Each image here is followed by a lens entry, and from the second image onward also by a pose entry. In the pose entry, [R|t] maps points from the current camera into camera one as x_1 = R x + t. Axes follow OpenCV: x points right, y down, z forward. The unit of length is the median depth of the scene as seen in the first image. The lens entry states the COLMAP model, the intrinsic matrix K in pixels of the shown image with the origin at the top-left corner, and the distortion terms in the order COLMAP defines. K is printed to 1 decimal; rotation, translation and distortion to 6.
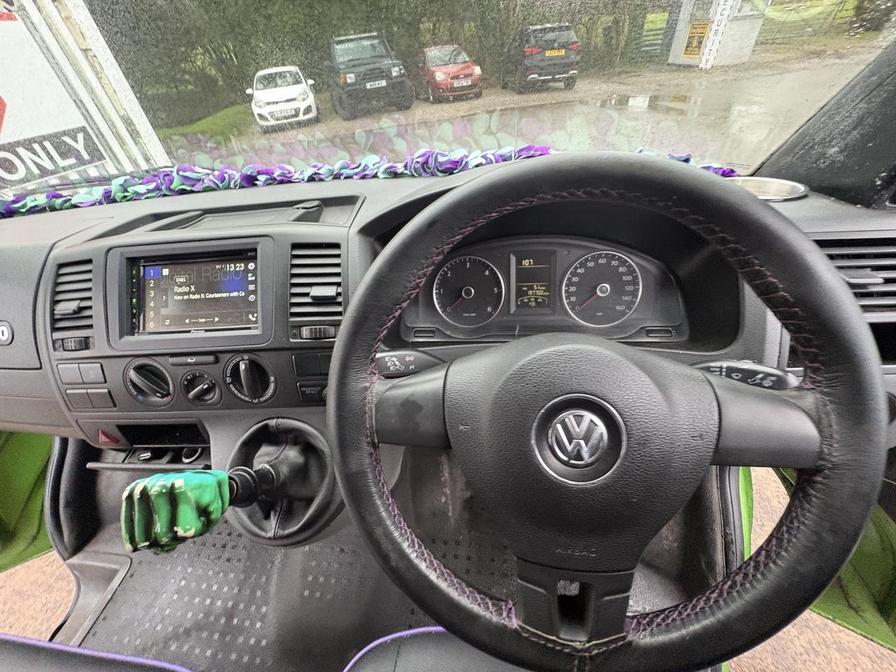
lens RADIAL K [[355.0, 0, 448.0], [0, 355.0, 336.0], [0, 0, 1]] dist [-0.000246, 0.000148]
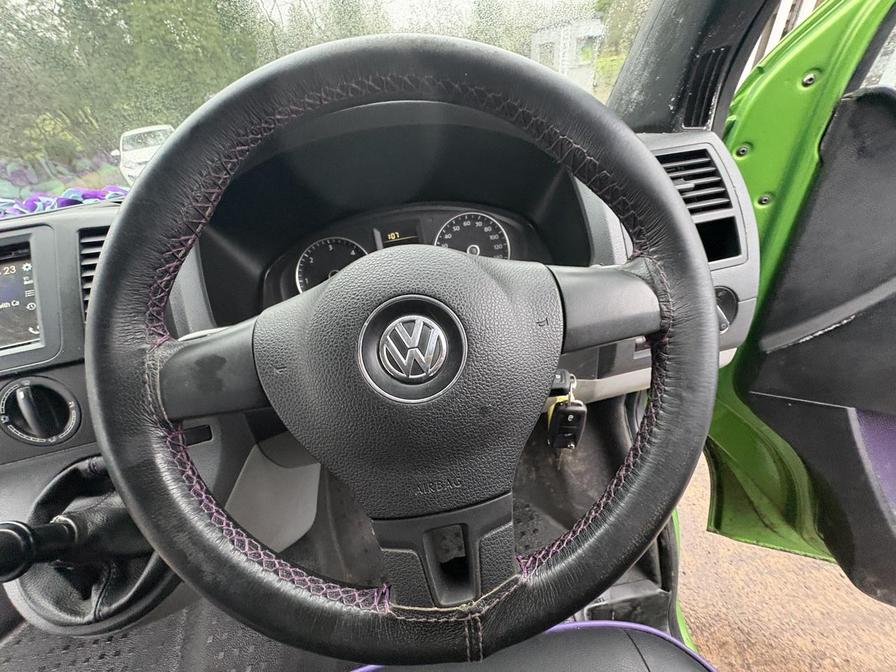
lens RADIAL K [[355.4, 0, 447.1], [0, 355.4, 336.6], [0, 0, 1]] dist [0.001181, -0.000276]
pose [[0.965580, -0.171274, 0.195755, 0.151711], [0.189435, 0.978788, -0.078027, 0.182910], [-0.178239, 0.112424, 0.977544, 0.090564]]
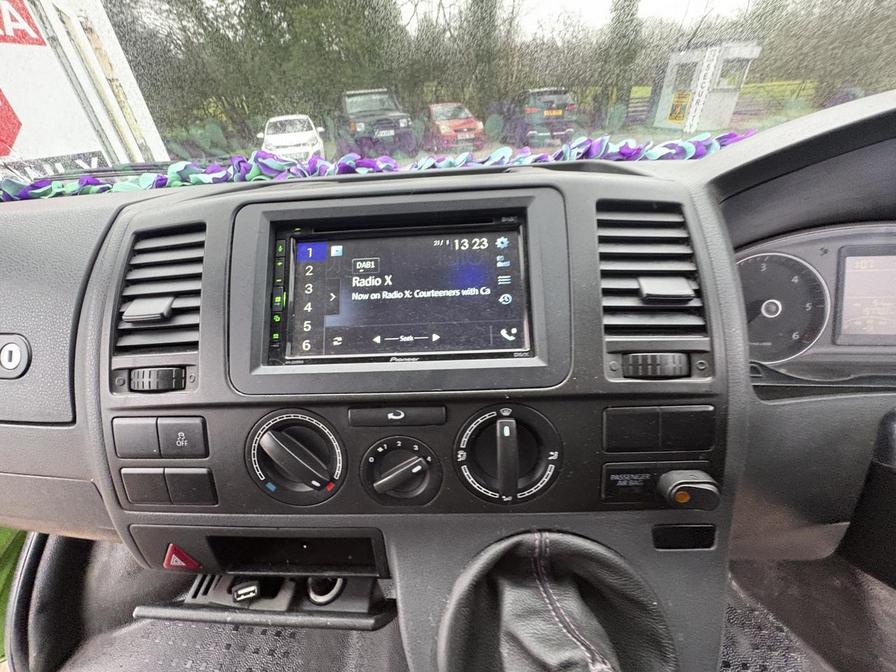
lens RADIAL K [[355.0, 0, 448.0], [0, 355.0, 336.0], [0, 0, 1]] dist [-0.000246, 0.000148]
pose [[0.999347, 0.022723, 0.028099, -0.636035], [-0.019376, 0.993276, -0.114137, 0.011299], [-0.030504, 0.113518, 0.993068, 0.461658]]
